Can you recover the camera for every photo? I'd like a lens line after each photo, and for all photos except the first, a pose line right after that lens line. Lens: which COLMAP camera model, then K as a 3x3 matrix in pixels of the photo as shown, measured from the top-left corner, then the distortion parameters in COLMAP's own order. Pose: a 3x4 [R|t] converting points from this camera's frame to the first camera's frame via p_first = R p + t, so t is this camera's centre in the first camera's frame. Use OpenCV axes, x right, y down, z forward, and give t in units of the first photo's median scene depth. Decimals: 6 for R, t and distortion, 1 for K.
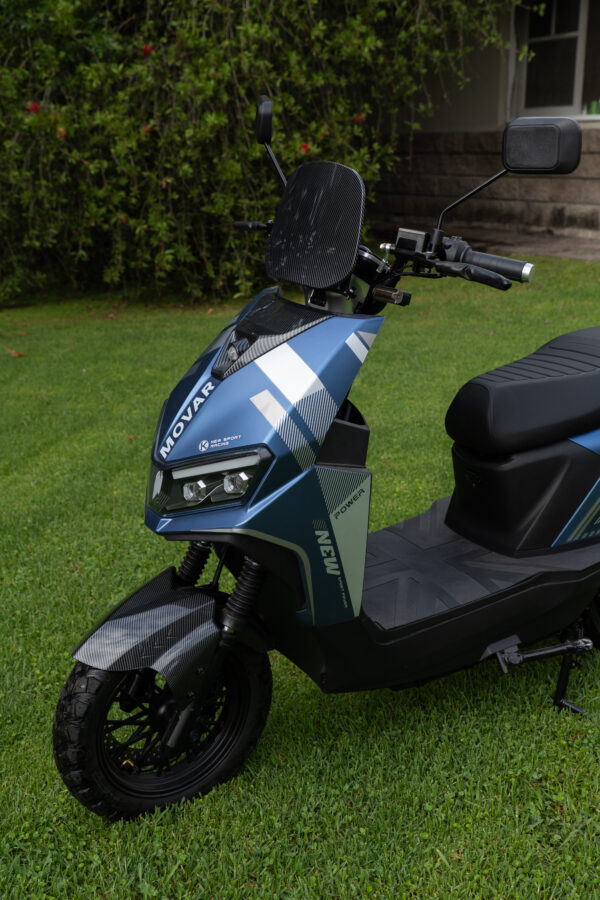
lens RADIAL K [[1066.3, 0, 300.0], [0, 1066.3, 450.0], [0, 0, 1]] dist [0.000366, -0.003681]
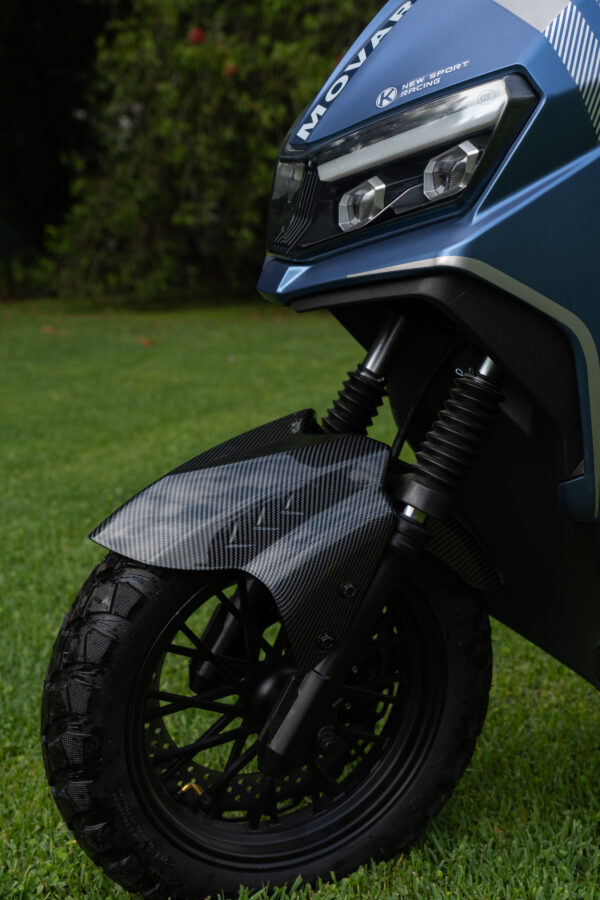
lens RADIAL K [[1284.1, 0, 300.0], [0, 1284.1, 450.0], [0, 0, 1]] dist [0.007148, 0.026207]
pose [[0.985214, 0.056302, -0.161812, -0.024747], [-0.071171, 0.993609, -0.087611, 0.188648], [0.155845, 0.097832, 0.982925, 0.412204]]
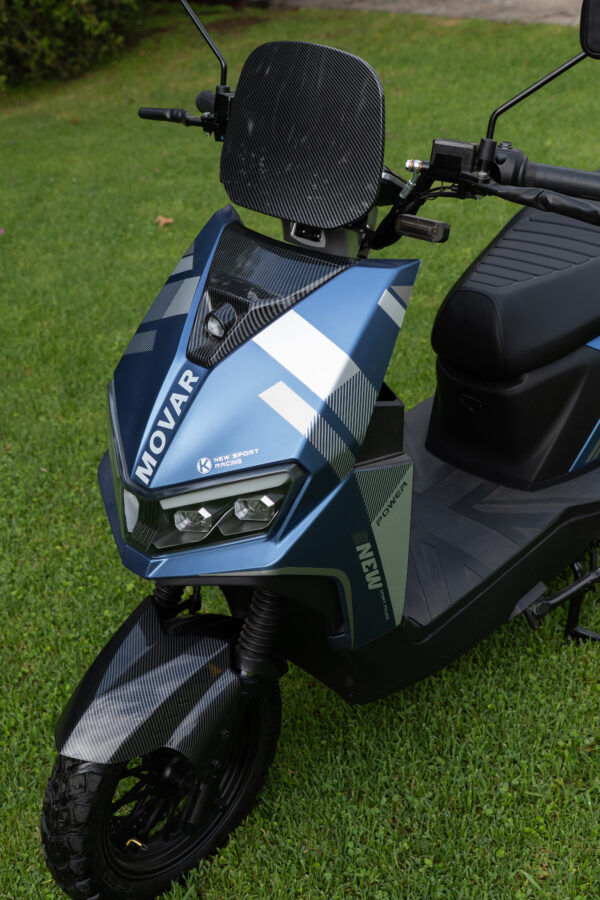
lens RADIAL K [[1157.1, 0, 300.0], [0, 1157.1, 450.0], [0, 0, 1]] dist [-0.000930, -0.018454]
pose [[0.968523, -0.152413, 0.196808, -0.167934], [0.109445, 0.970847, 0.213254, -0.164449], [-0.223573, -0.185001, 0.956969, 0.201081]]
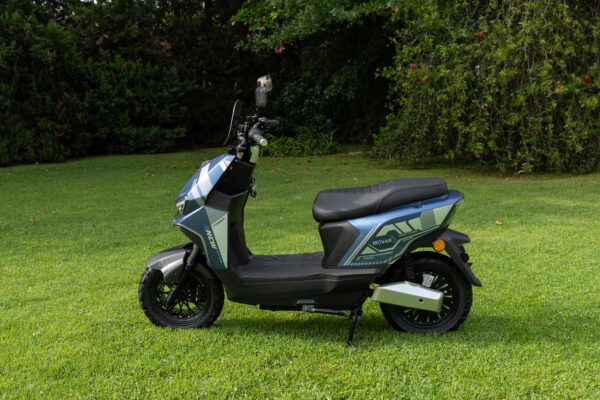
lens RADIAL K [[656.1, 0, 300.0], [0, 656.1, 200.0], [0, 0, 1]] dist [0.025556, 0.010499]
pose [[0.800964, 0.111114, -0.588312, 1.129823], [-0.168795, 0.984676, -0.043833, 0.029971], [0.574426, 0.134413, 0.807445, -0.238542]]
